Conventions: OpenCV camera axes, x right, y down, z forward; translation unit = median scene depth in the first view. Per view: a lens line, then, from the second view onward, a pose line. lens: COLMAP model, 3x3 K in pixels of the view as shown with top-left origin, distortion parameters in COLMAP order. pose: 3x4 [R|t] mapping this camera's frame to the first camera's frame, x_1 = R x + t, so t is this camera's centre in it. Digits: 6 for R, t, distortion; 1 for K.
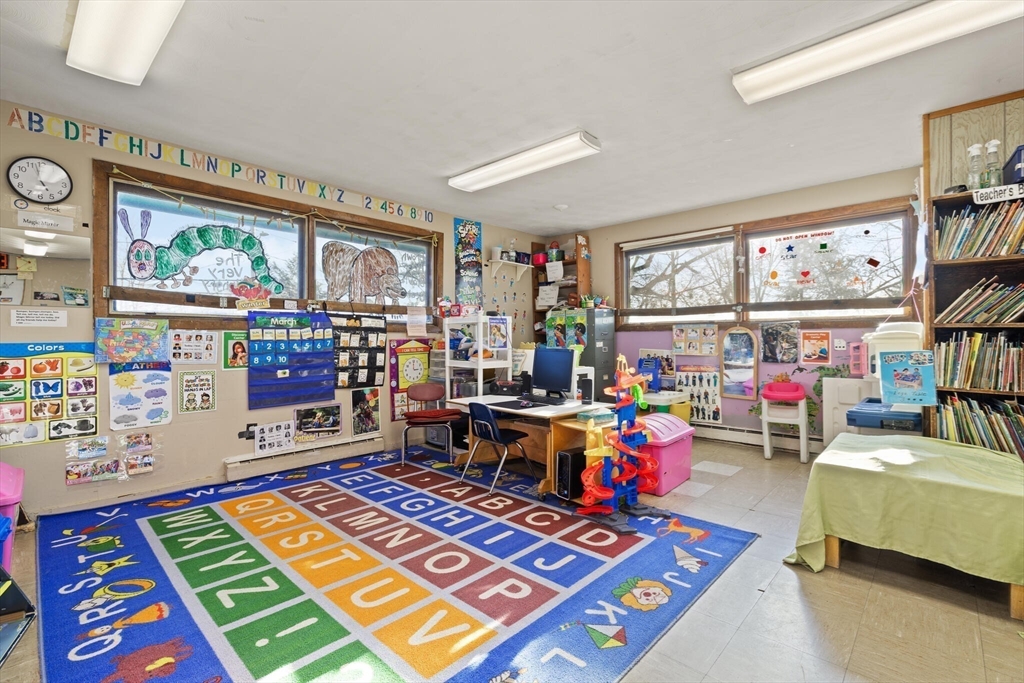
lens RADIAL K [[465.6, 0, 517.3], [0, 465.6, 335.7], [0, 0, 1]] dist [0.009039, 0.000079]
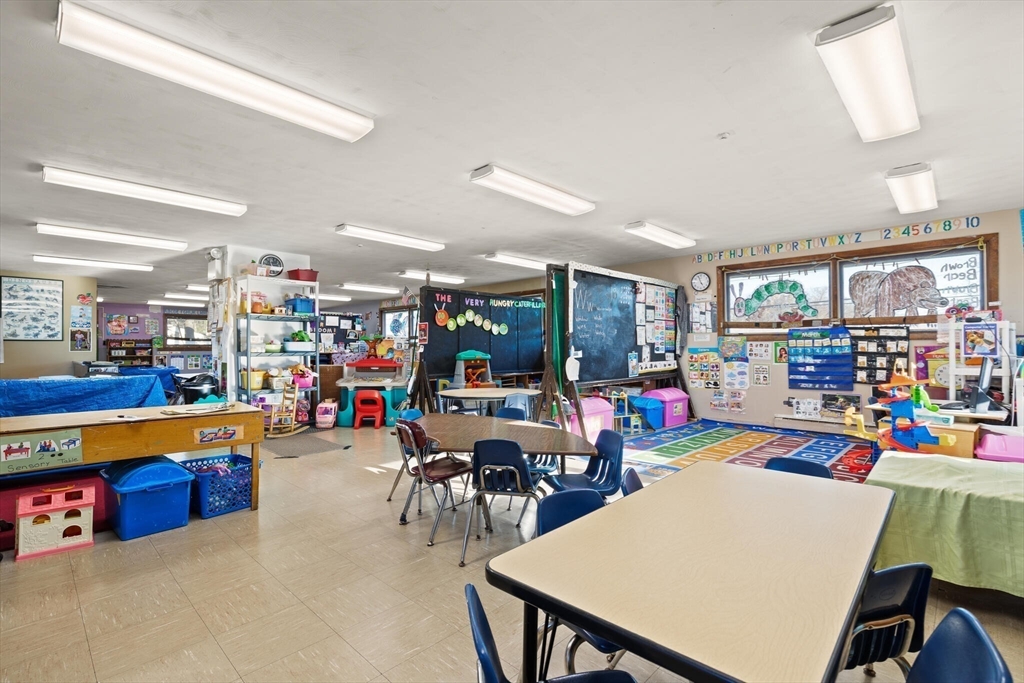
lens RADIAL K [[467.8, 0, 512.0], [0, 467.8, 341.5], [0, 0, 1]] dist [0.002556, 0.000161]
pose [[-0.031042, -0.011007, -0.999457, 0.962230], [0.010636, 0.999879, -0.011342, -0.000691], [0.999461, -0.010983, -0.030921, 0.055602]]
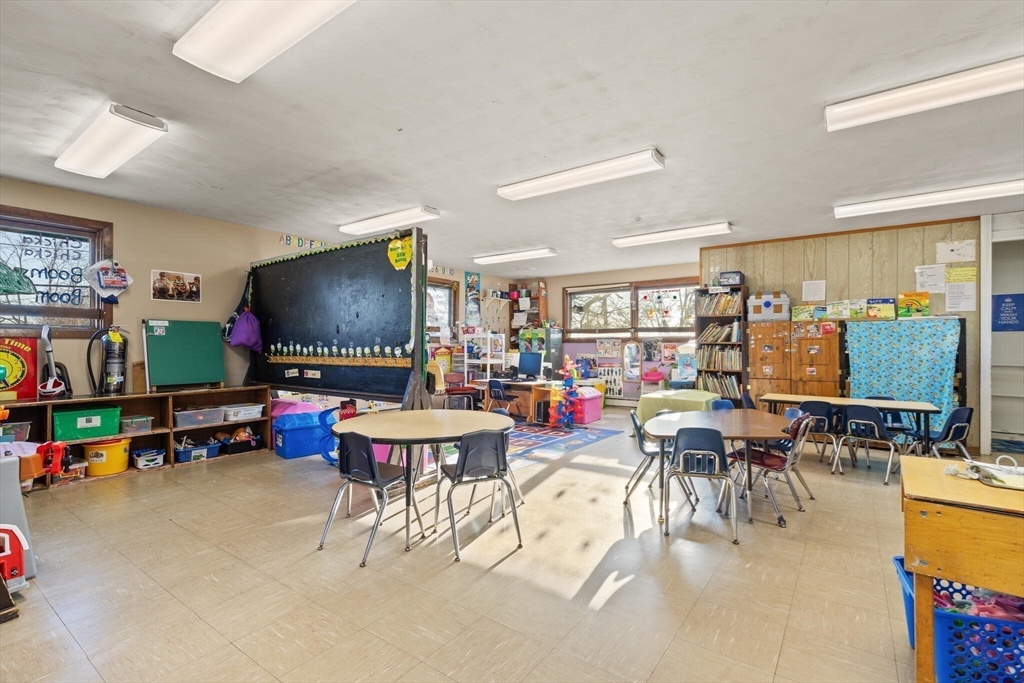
lens RADIAL K [[467.8, 0, 512.0], [0, 467.8, 341.5], [0, 0, 1]] dist [0.002556, 0.000161]
pose [[0.994290, 0.007905, 0.106419, -0.174127], [-0.007426, 0.999960, -0.004898, -0.005556], [-0.106453, 0.004080, 0.994309, -0.756554]]
